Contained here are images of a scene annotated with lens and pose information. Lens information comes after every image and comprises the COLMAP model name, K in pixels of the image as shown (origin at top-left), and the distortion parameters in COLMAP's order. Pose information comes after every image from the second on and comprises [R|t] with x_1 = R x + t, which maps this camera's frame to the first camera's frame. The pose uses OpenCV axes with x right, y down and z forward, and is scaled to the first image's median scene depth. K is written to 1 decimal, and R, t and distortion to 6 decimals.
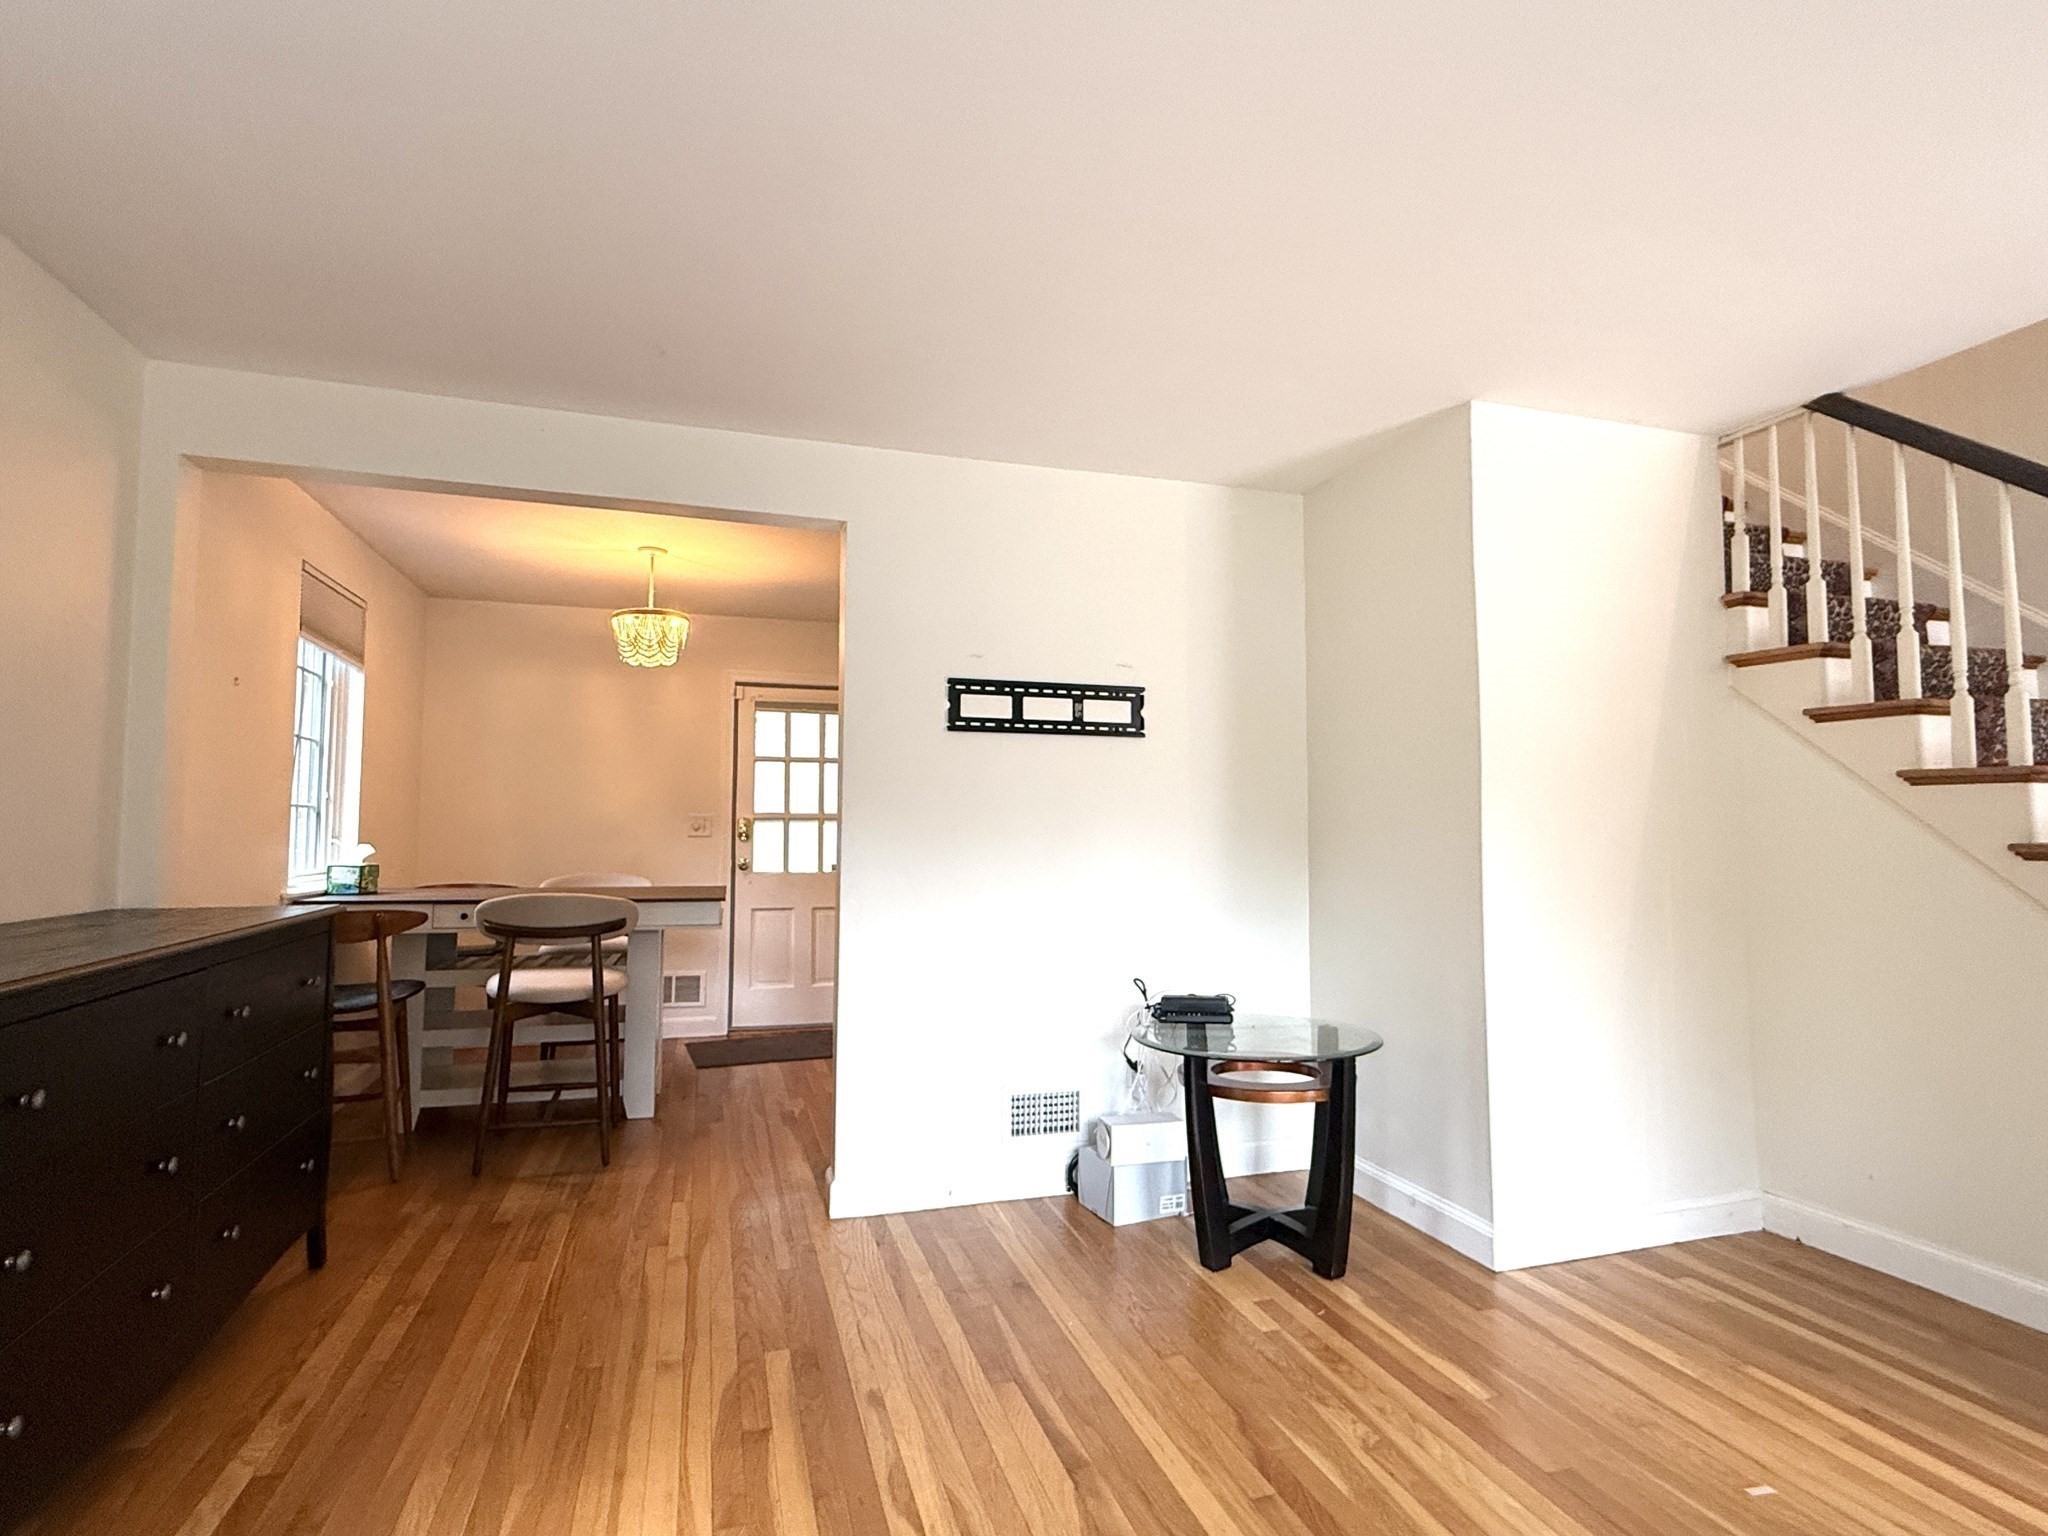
lens RADIAL K [[998.1, 0, 1024.0], [0, 998.1, 768.0], [0, 0, 1]] dist [0.002119, 0.000641]
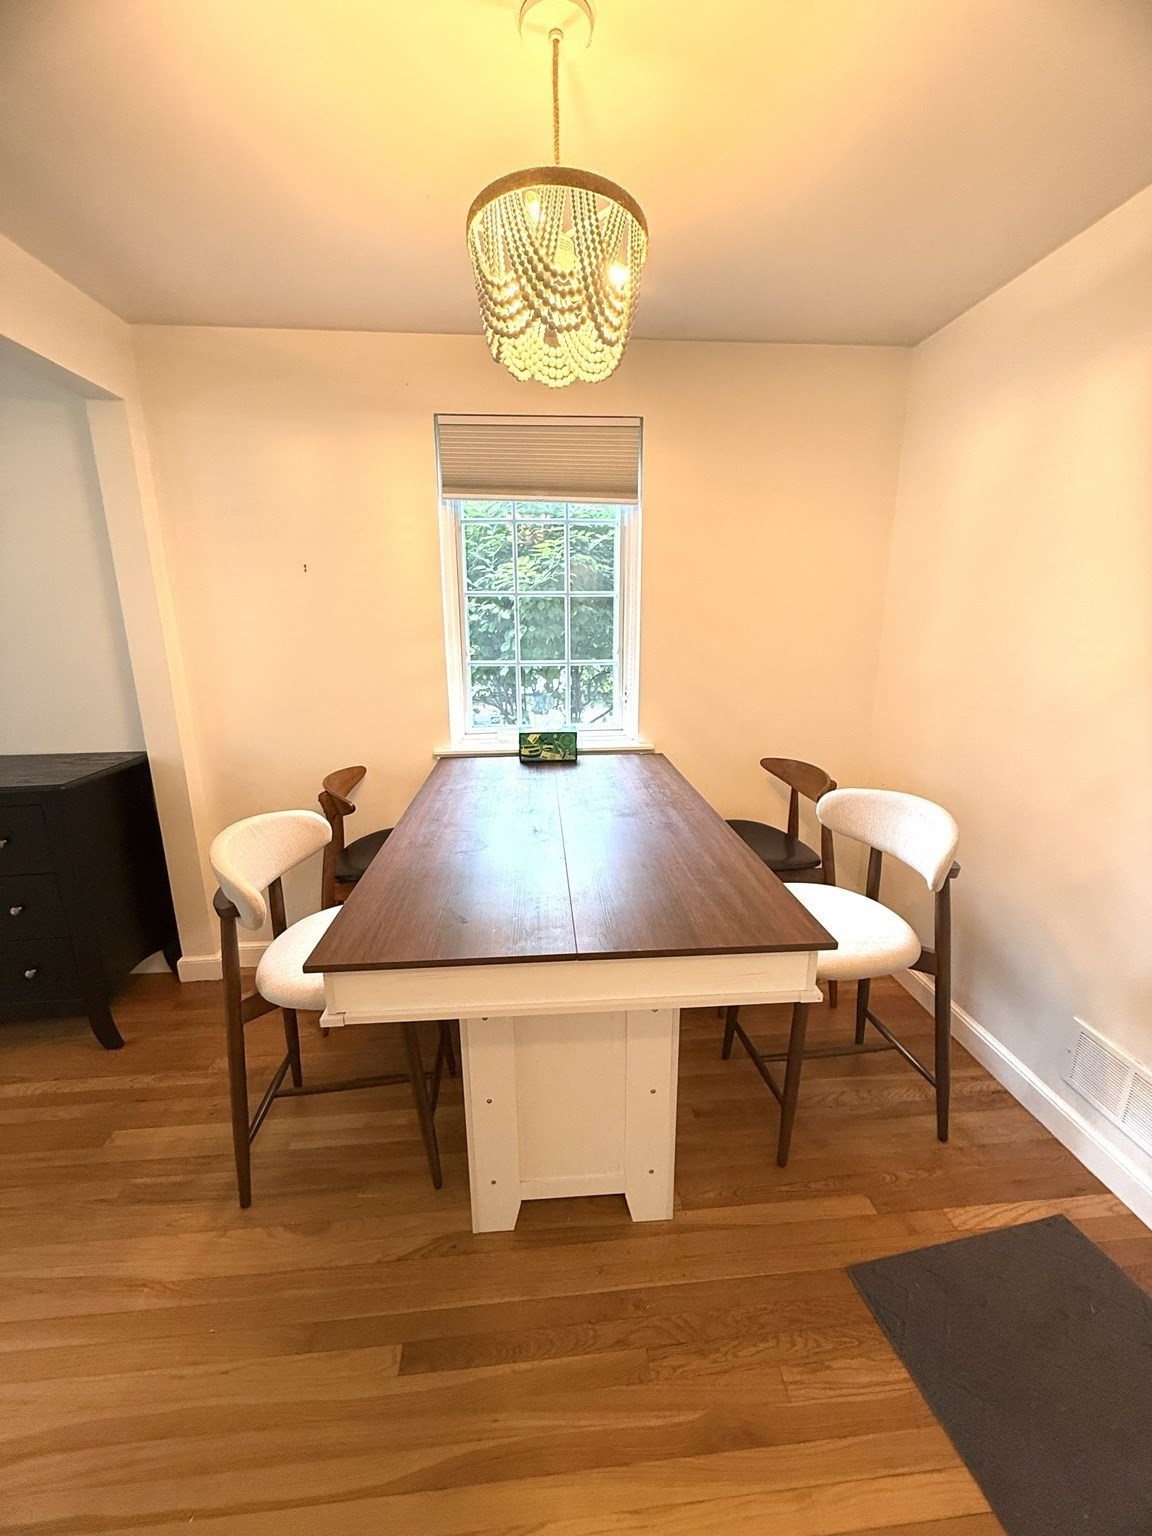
lens RADIAL K [[617.9, 0, 576.0], [0, 617.9, 768.0], [0, 0, 1]] dist [-0.000494, -0.000034]
pose [[-0.215877, 0.229815, -0.948990, -0.117450], [0.073728, 0.972969, 0.218850, 0.016656], [0.973633, -0.022722, -0.226986, 1.246043]]
